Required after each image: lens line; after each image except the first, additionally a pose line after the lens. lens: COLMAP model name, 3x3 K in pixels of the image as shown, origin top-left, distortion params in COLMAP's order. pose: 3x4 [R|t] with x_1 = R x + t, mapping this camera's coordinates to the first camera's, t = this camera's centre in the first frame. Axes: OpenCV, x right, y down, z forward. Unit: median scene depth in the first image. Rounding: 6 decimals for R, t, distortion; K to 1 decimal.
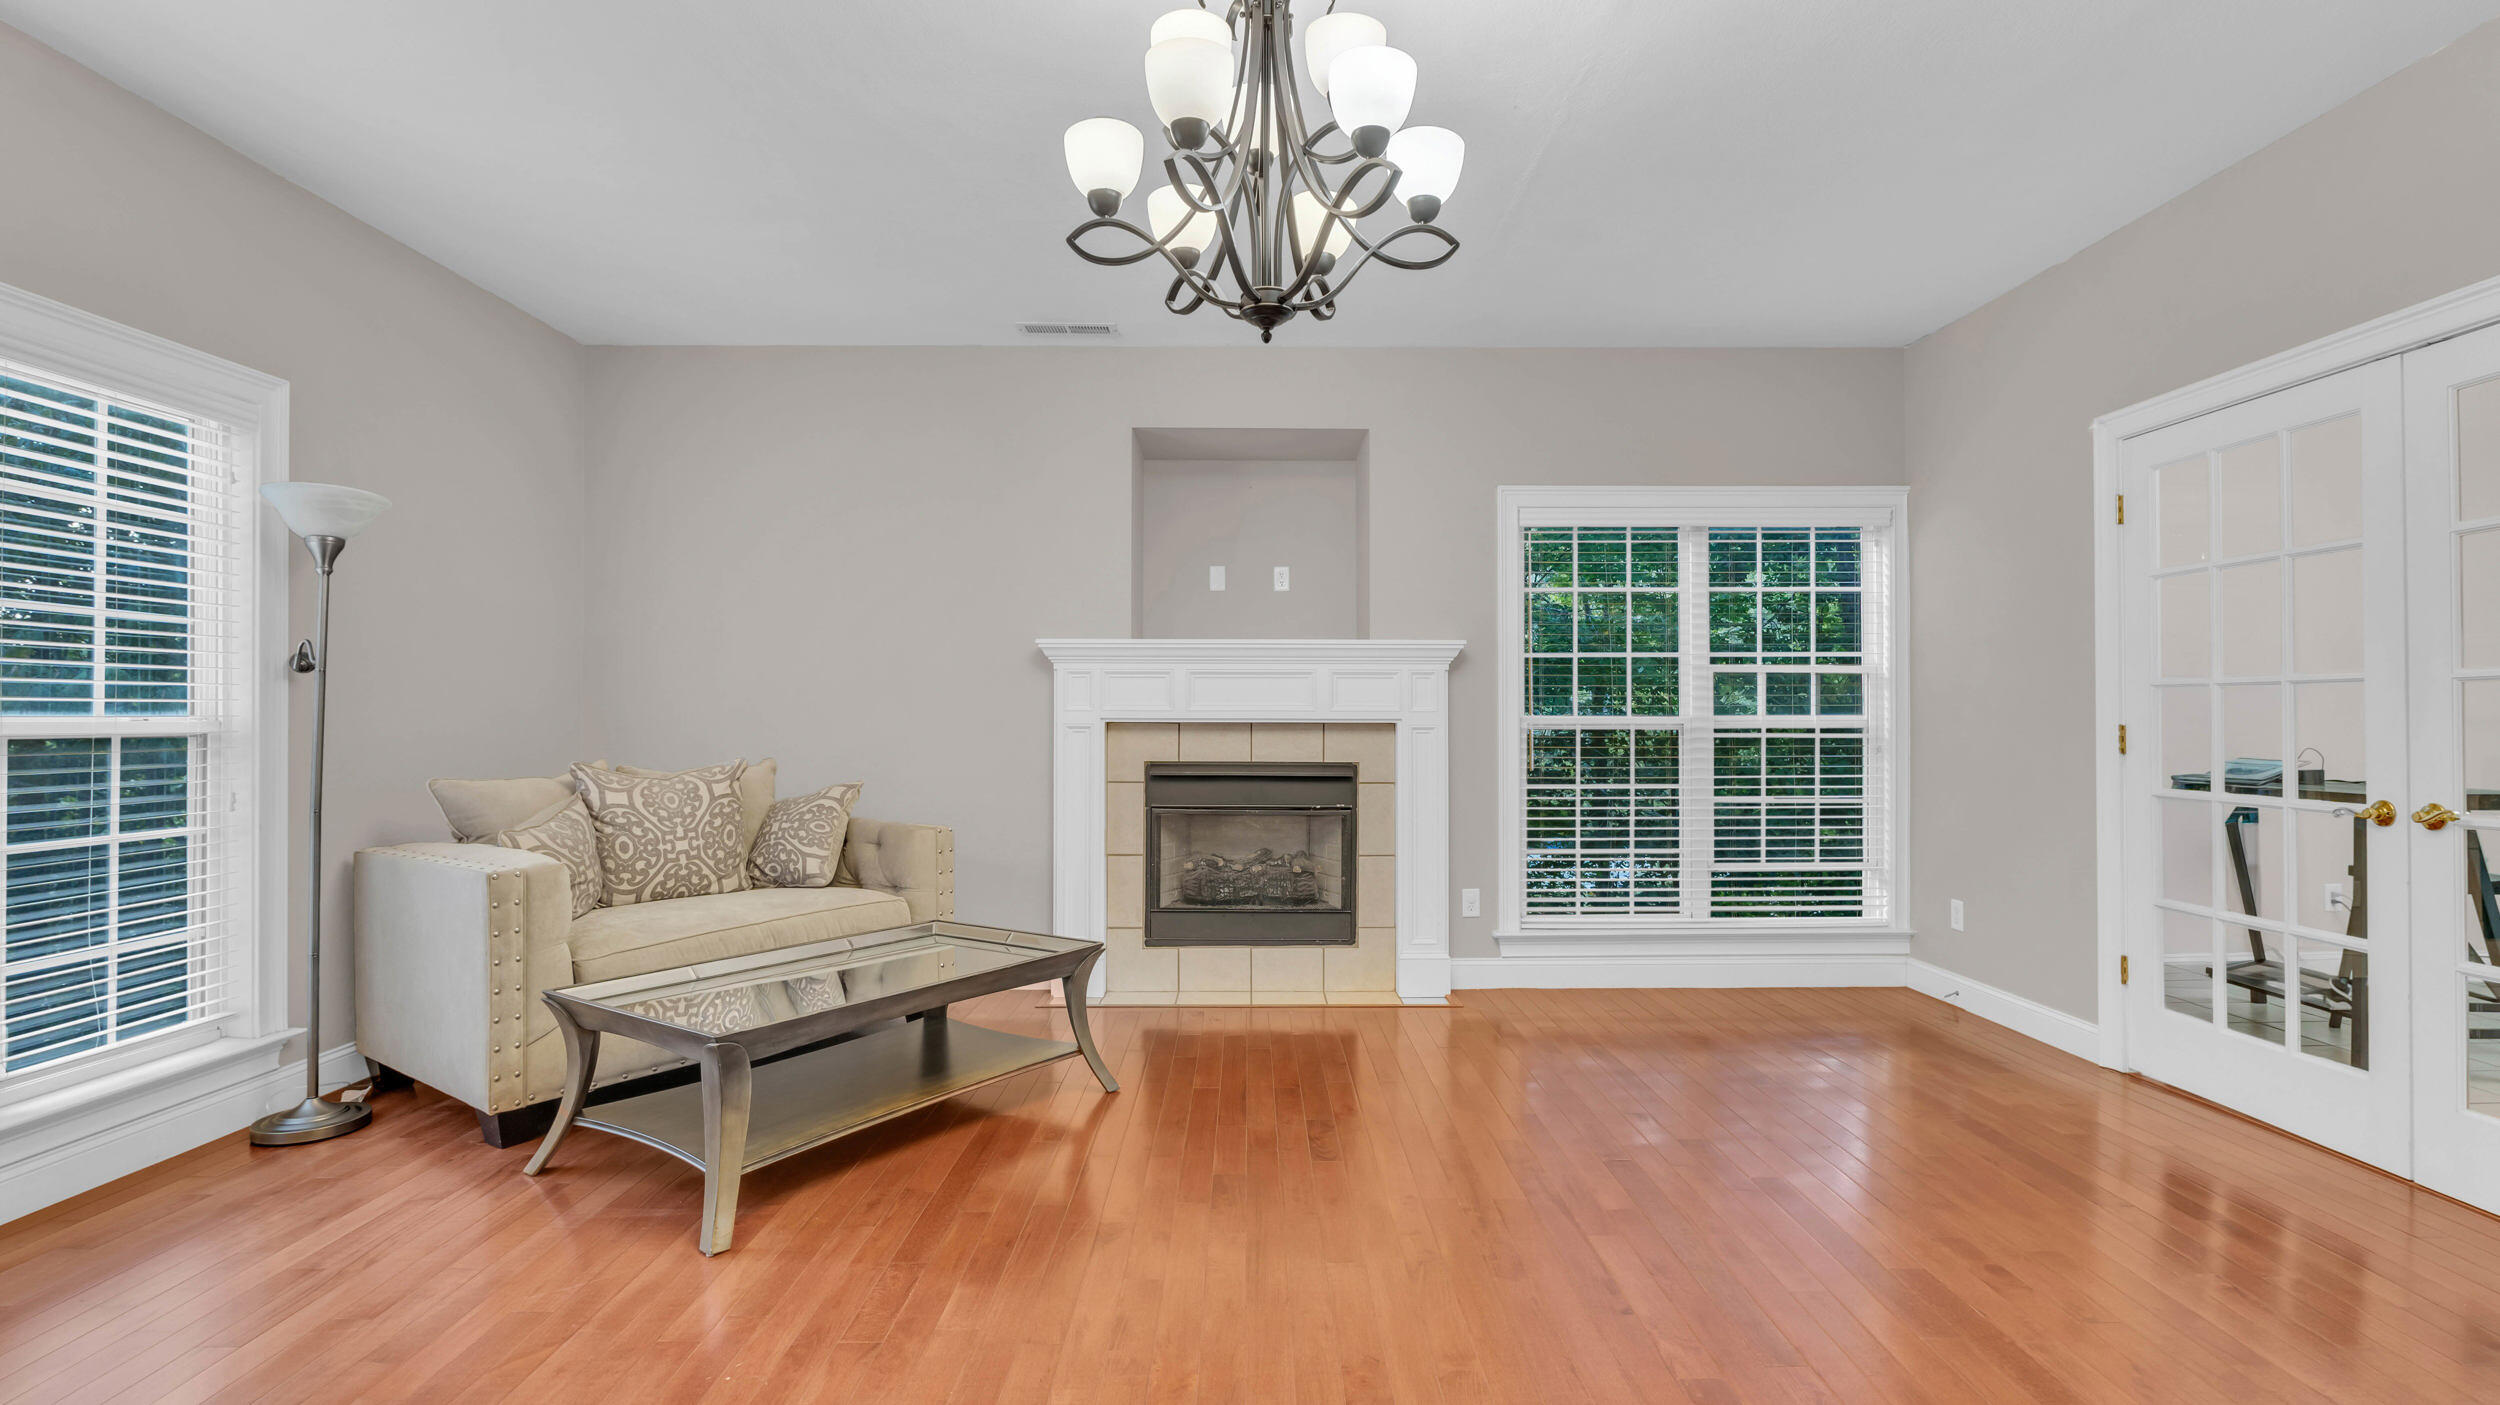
lens RADIAL K [[1123.1, 0, 1250.0], [0, 1123.1, 702.5], [0, 0, 1]] dist [-0.001244, -0.000205]
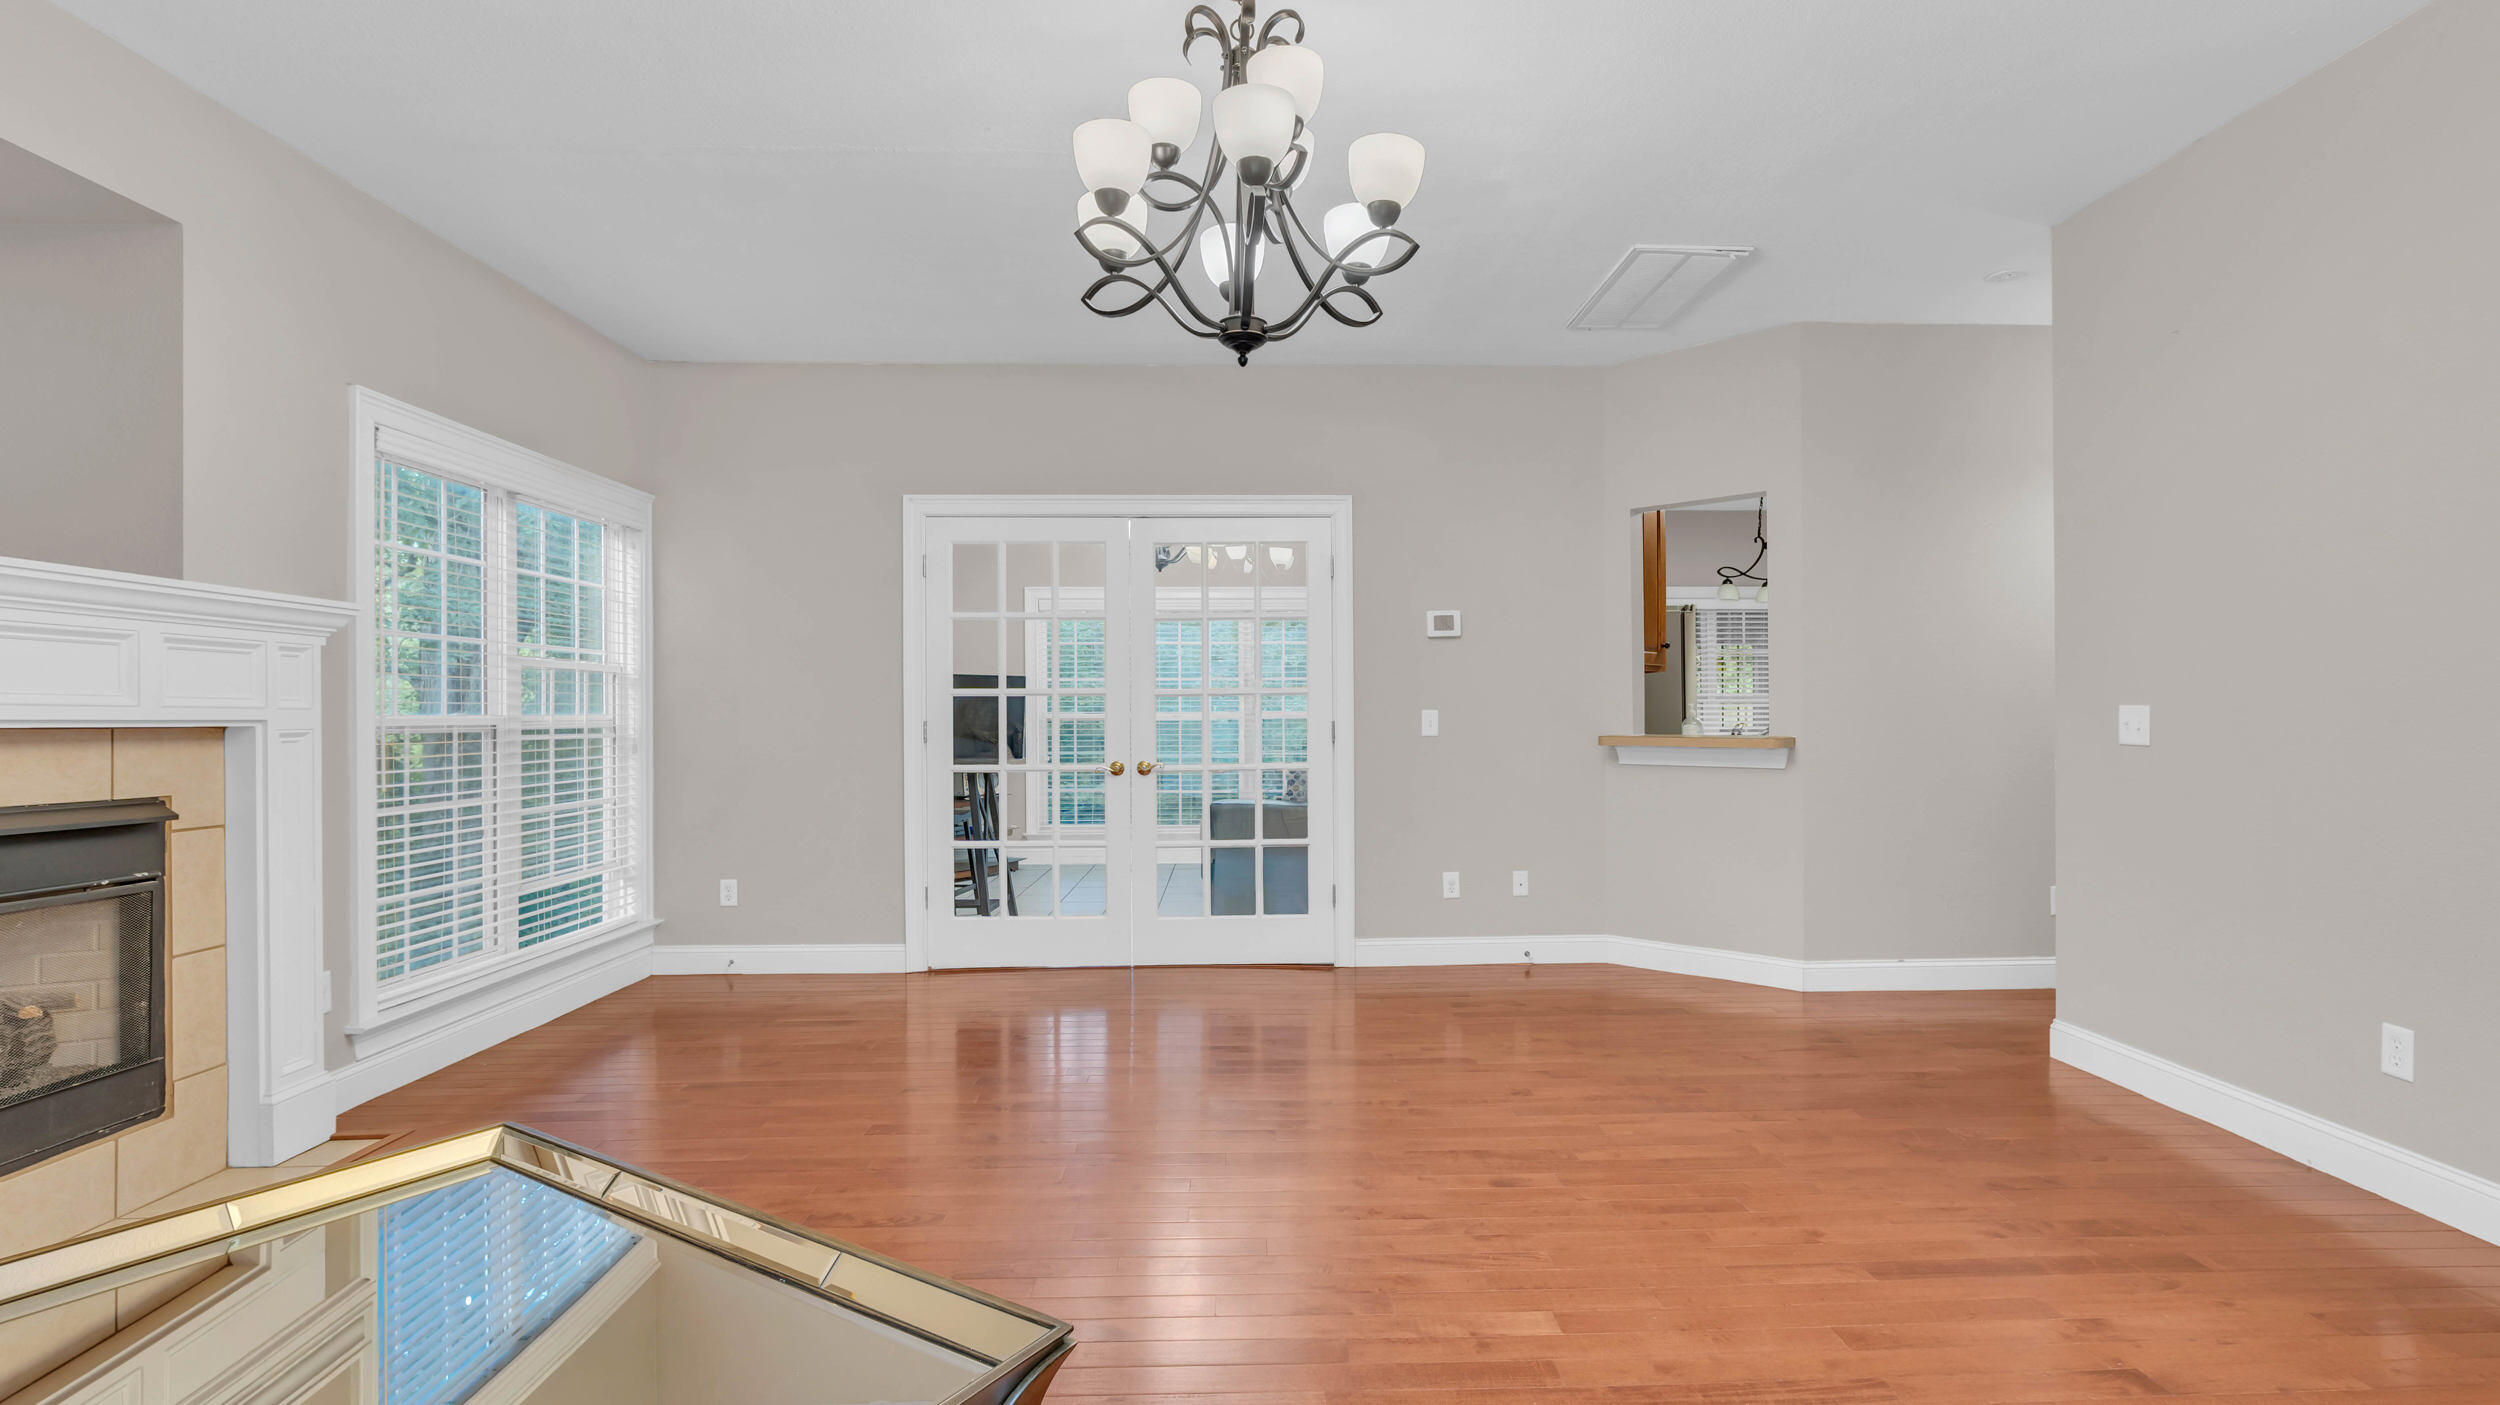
lens RADIAL K [[1173.6, 0, 1263.5], [0, 1173.6, 722.3], [0, 0, 1]] dist [-0.008849, -0.001169]
pose [[-0.004479, -0.005621, 0.999974, -0.498504], [-0.010186, 0.999933, 0.005575, 0.006583], [-0.999938, -0.010160, -0.004536, 0.440821]]
